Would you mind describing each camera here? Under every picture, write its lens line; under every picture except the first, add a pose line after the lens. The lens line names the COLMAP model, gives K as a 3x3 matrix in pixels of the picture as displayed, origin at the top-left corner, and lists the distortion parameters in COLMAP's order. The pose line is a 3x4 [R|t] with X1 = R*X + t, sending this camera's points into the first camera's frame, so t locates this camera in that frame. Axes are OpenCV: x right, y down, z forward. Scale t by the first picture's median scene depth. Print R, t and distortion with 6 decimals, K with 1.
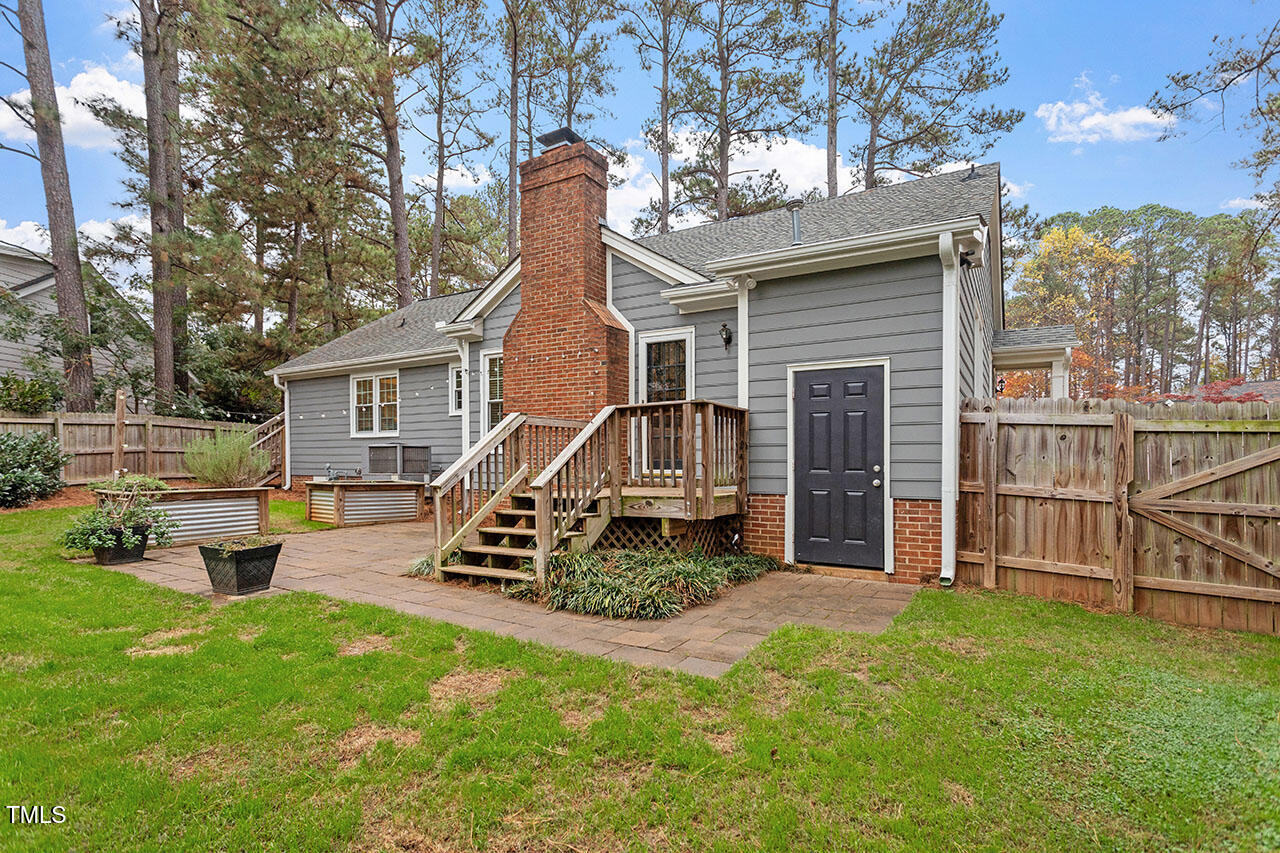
lens RADIAL K [[621.4, 0, 640.4], [0, 621.4, 467.2], [0, 0, 1]] dist [-0.000348, 0.000114]
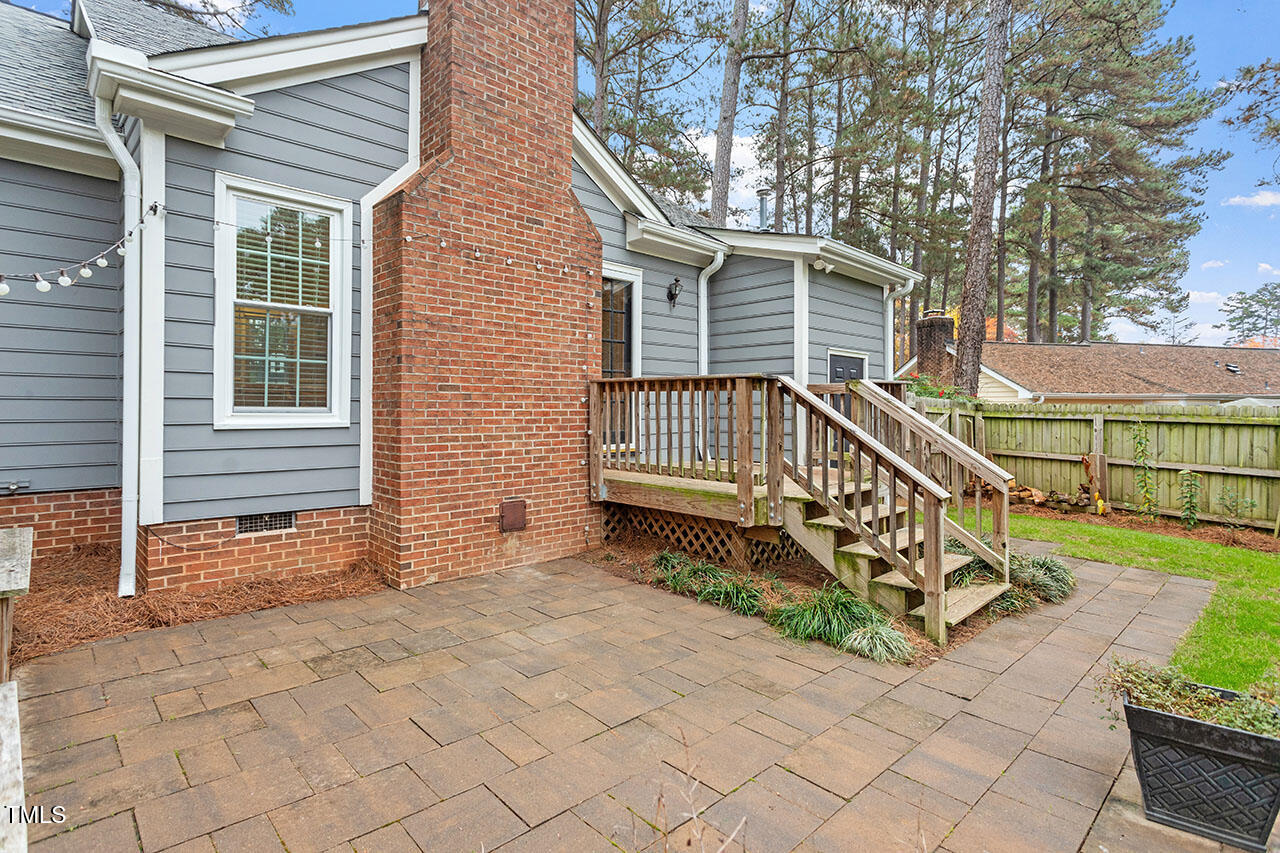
lens RADIAL K [[617.6, 0, 642.2], [0, 617.6, 399.4], [0, 0, 1]] dist [-0.000602, 0.000608]
pose [[0.259433, 0.008588, 0.965723, -0.692512], [0.000019, 0.999960, -0.008897, -0.044609], [-0.965761, 0.002326, 0.259423, 0.764478]]
